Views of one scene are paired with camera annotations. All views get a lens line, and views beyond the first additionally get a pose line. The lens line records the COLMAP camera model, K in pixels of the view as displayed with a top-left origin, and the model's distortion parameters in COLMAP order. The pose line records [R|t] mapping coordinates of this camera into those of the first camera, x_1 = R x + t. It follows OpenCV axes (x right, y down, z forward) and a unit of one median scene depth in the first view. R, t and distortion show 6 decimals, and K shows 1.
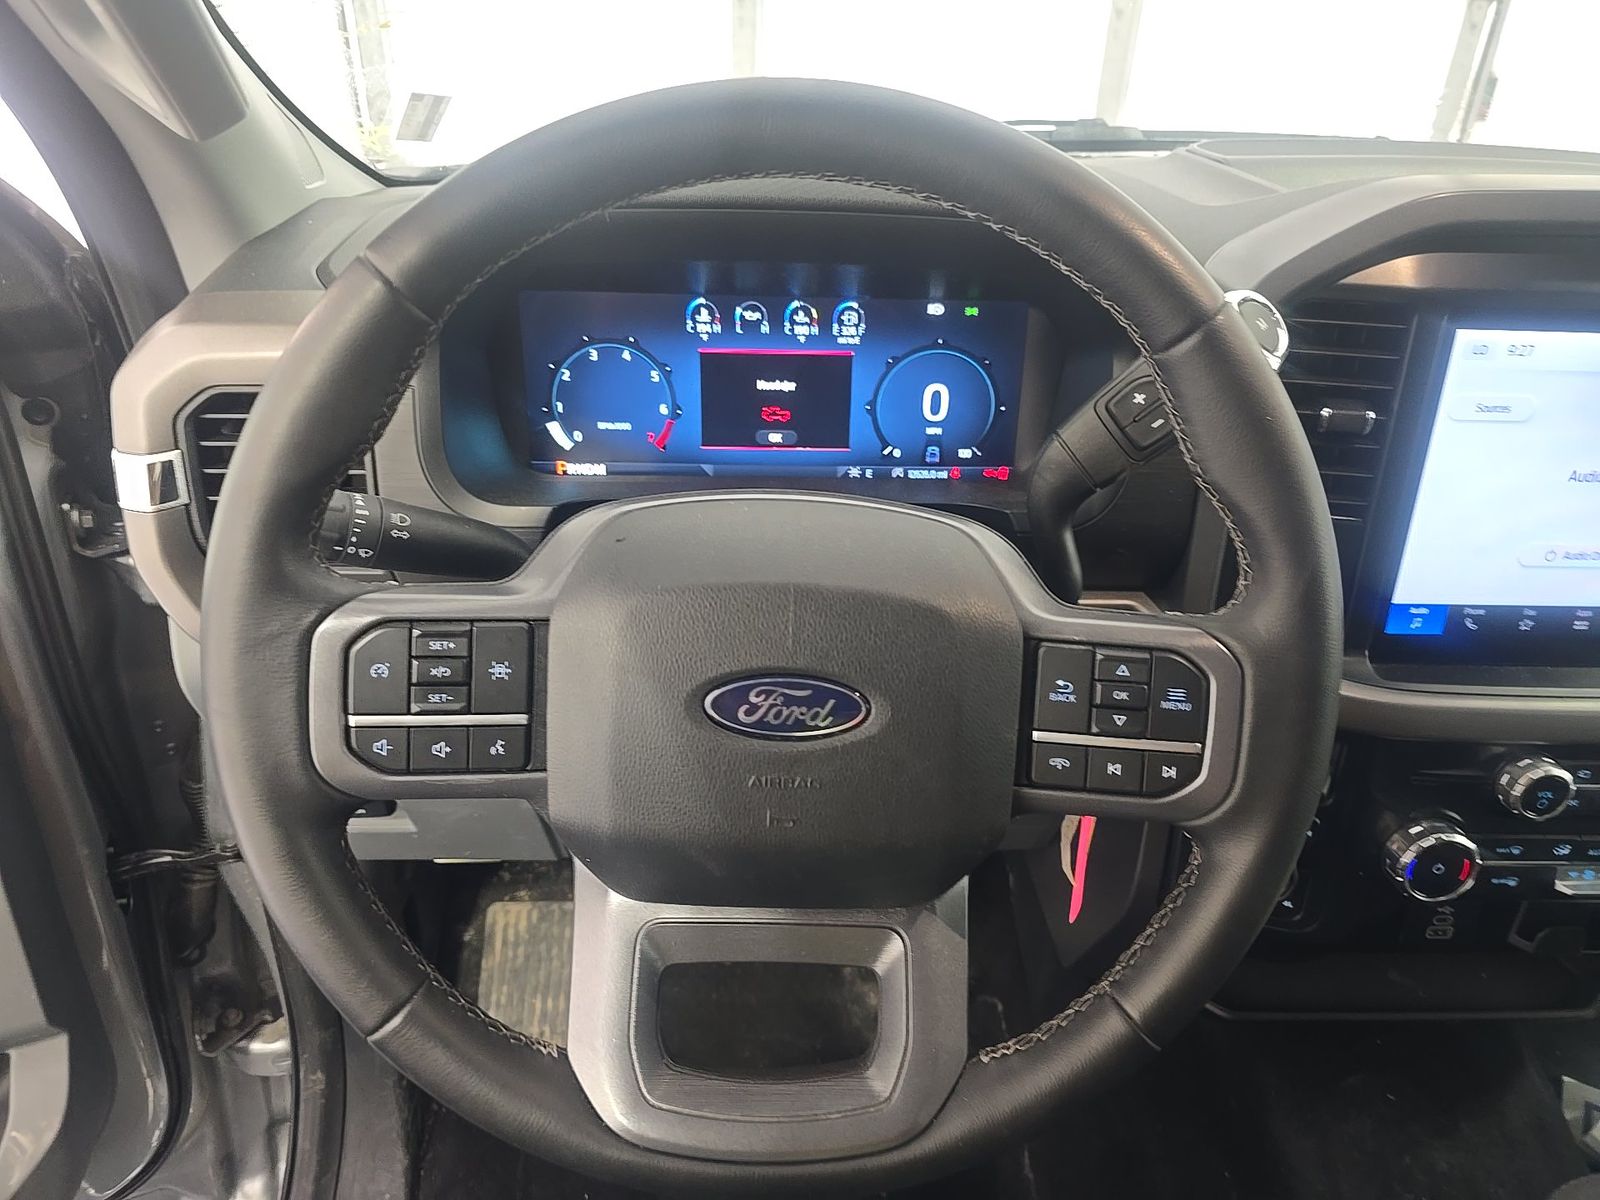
lens RADIAL K [[1074.1, 0, 882.5], [0, 1074.1, 625.9], [0, 0, 1]] dist [0.058745, -0.073061]
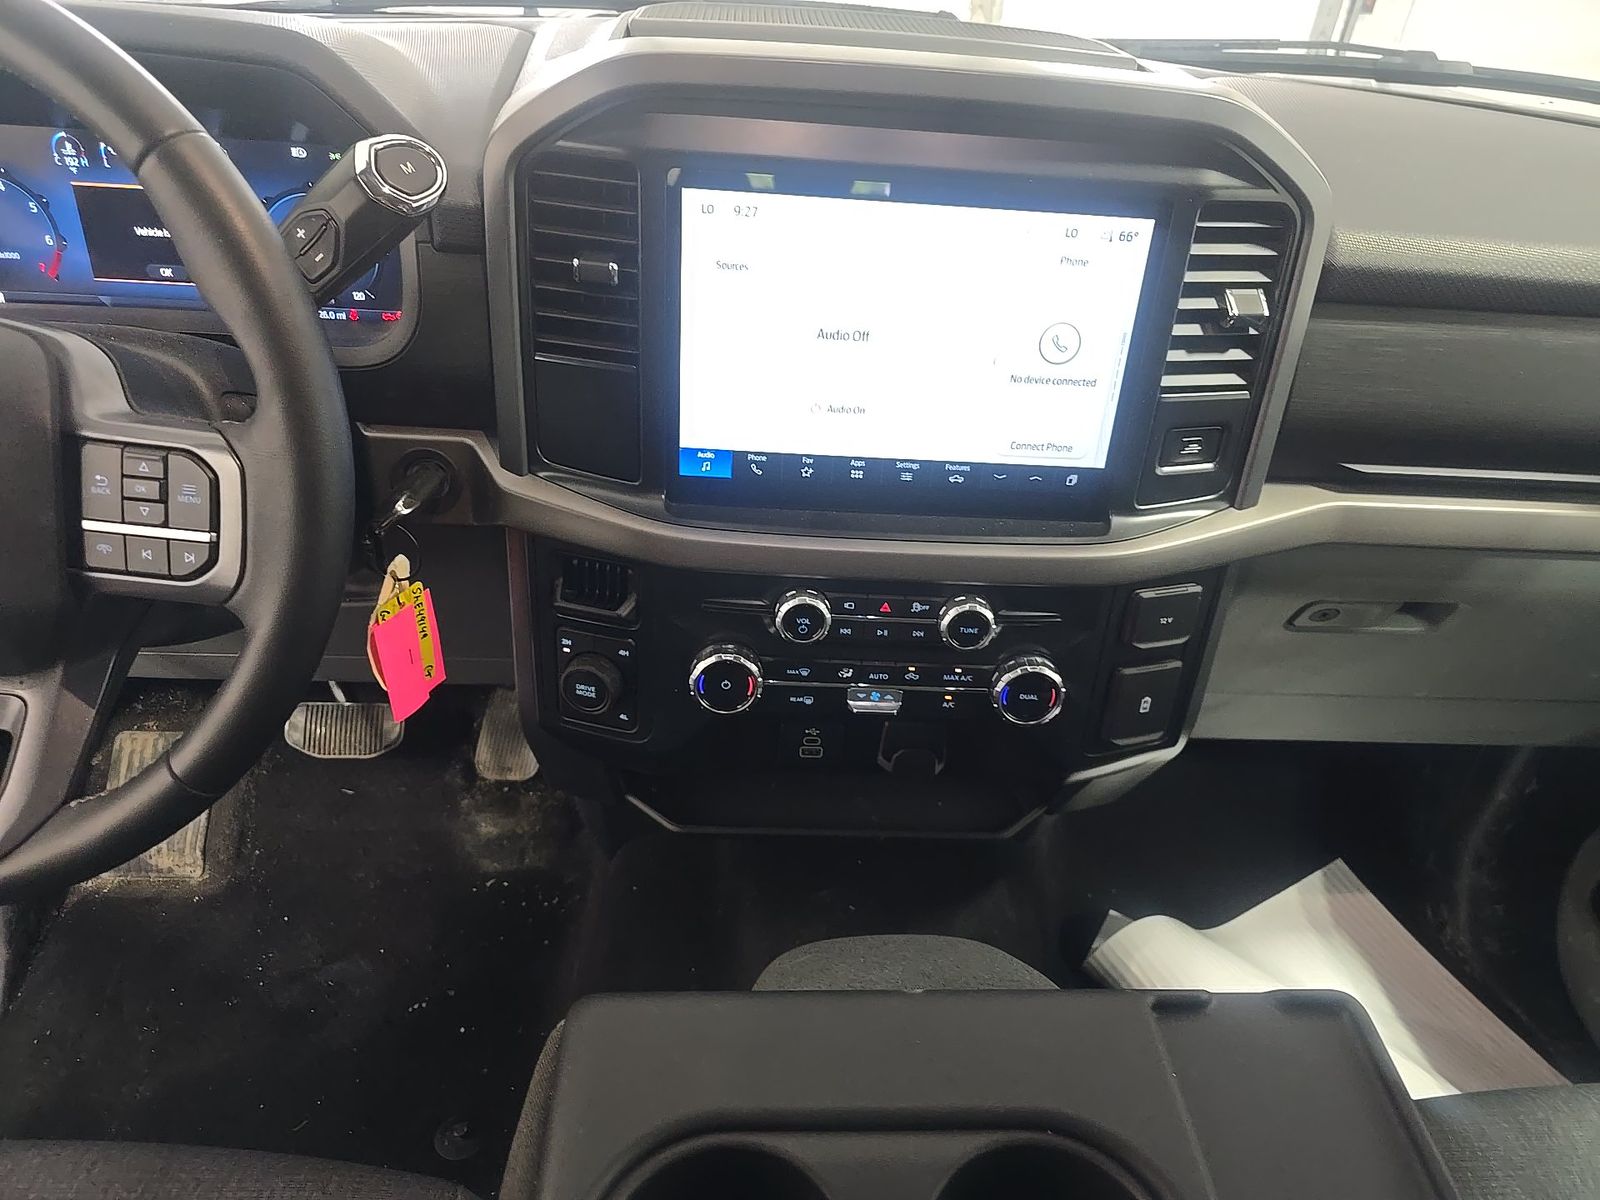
lens RADIAL K [[1054.6, 0, 819.2], [0, 1054.6, 602.8], [0, 0, 1]] dist [0.064247, -0.060802]
pose [[0.999098, 0.030861, 0.029168, 0.540884], [-0.033217, 0.995904, 0.084091, 0.039064], [-0.026453, -0.084984, 0.996031, -0.090342]]
